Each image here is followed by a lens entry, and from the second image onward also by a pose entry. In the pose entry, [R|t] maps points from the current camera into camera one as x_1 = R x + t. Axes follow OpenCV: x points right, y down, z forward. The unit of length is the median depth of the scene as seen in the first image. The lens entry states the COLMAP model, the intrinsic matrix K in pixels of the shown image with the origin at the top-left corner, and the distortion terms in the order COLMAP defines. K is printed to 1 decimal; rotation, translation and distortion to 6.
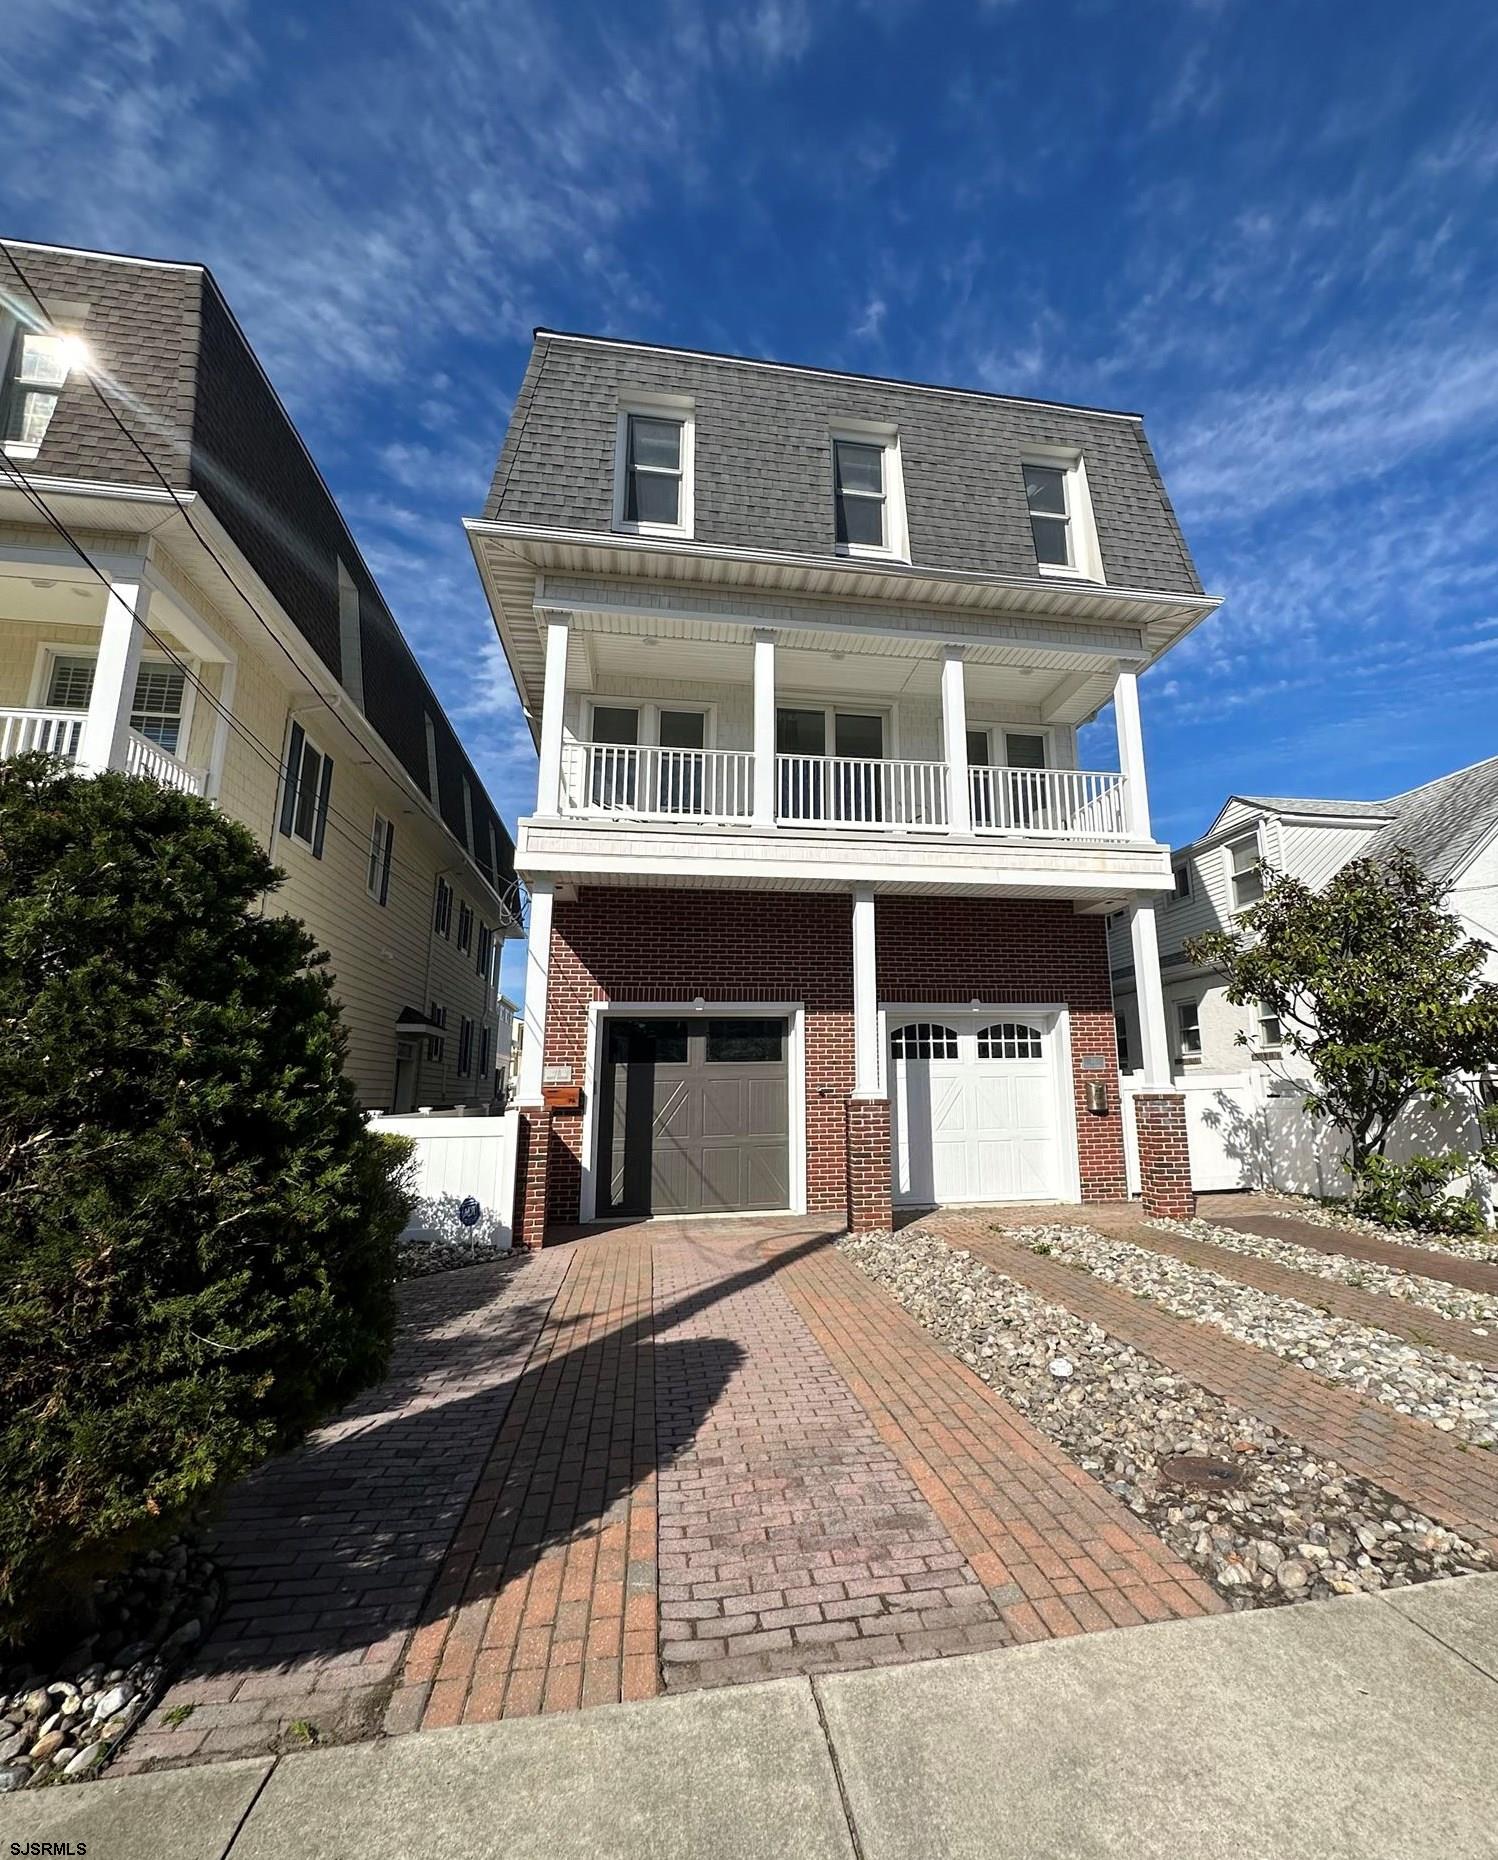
lens RADIAL K [[814.8, 0, 823.0], [0, 814.8, 914.1], [0, 0, 1]] dist [0.002577, 0.001522]
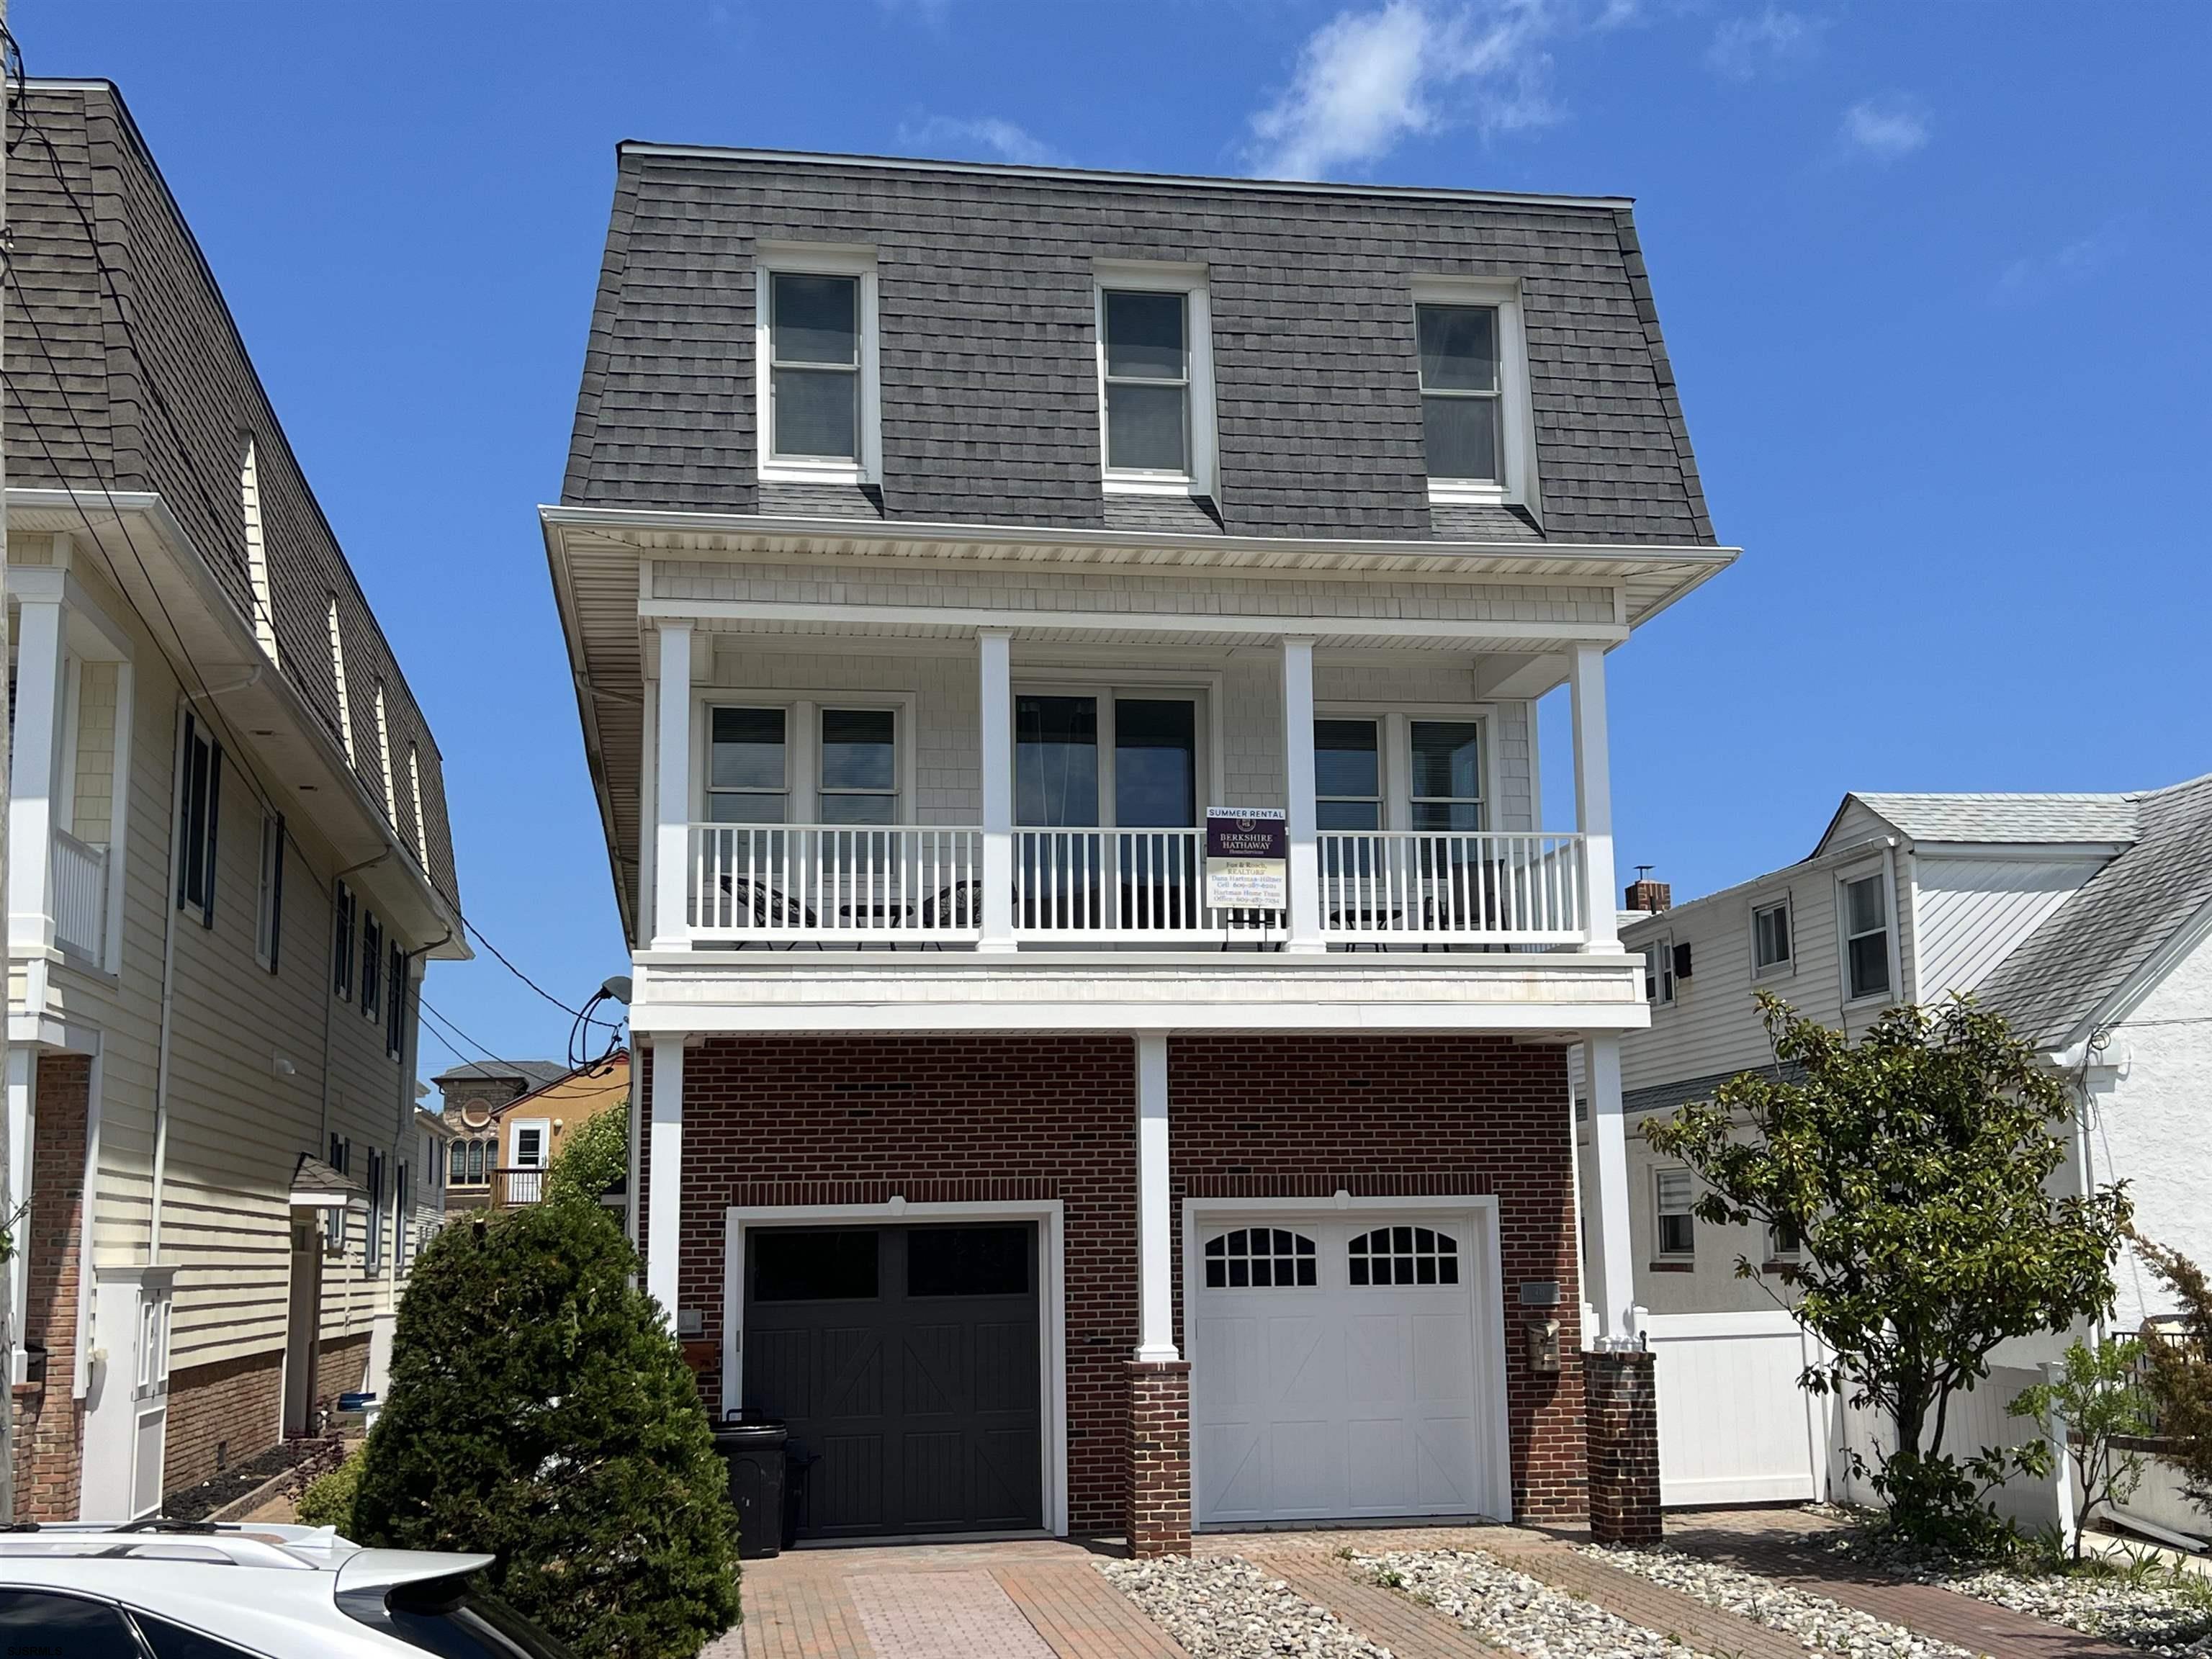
lens RADIAL K [[2512.0, 0, 1107.4], [0, 2512.0, 829.3], [0, 0, 1]] dist [0.075800, 0.000000]
pose [[0.999670, -0.006768, -0.024786, 0.062406], [0.008337, 0.997931, 0.063757, -0.308927], [0.024303, -0.063942, 0.997658, -0.936572]]
